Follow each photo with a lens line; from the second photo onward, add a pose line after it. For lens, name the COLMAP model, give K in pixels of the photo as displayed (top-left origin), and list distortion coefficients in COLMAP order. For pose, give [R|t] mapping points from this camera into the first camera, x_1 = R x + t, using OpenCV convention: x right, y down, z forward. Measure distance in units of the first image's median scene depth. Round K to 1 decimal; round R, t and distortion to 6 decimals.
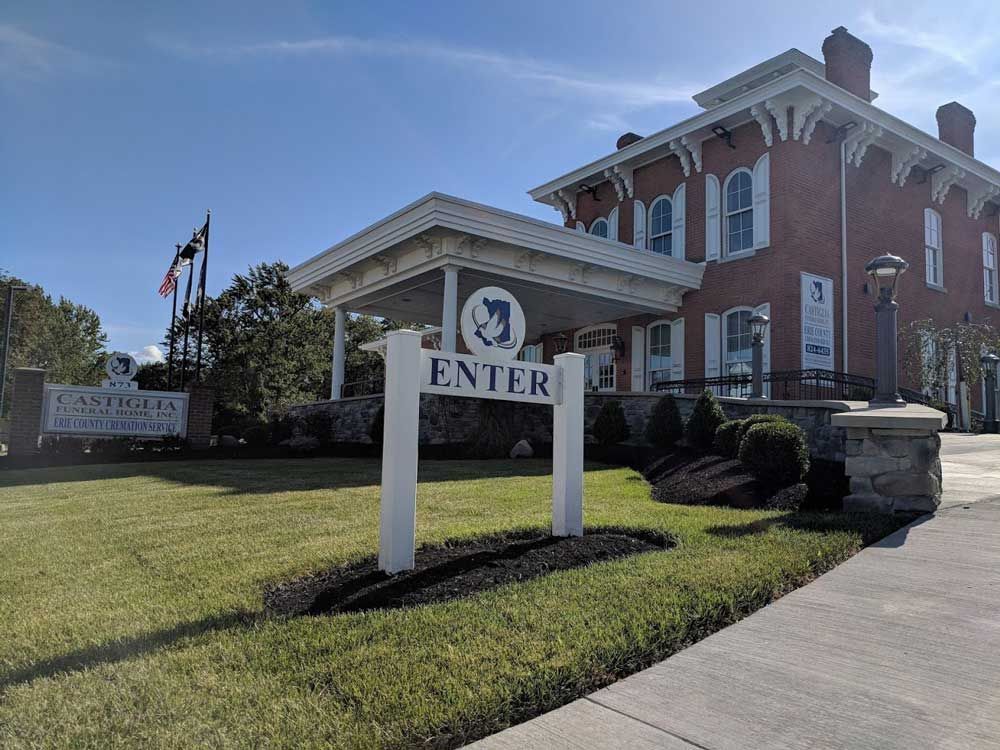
lens RADIAL K [[762.7, 0, 501.4], [0, 762.7, 376.2], [0, 0, 1]] dist [0.007466, 0.004606]
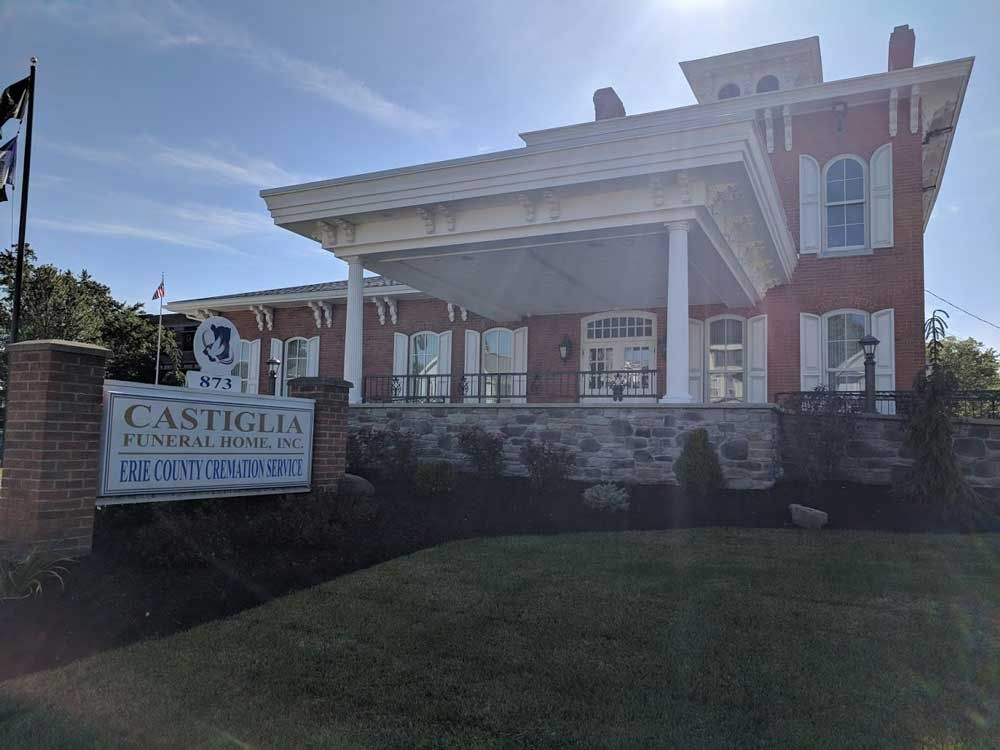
lens RADIAL K [[762.7, 0, 499.5], [0, 762.7, 377.3], [0, 0, 1]] dist [0.007466, 0.004606]
pose [[0.866499, 0.033908, 0.498025, -0.570292], [-0.052287, 0.998367, 0.022997, -0.012022], [-0.496432, -0.045967, 0.866857, 0.489835]]
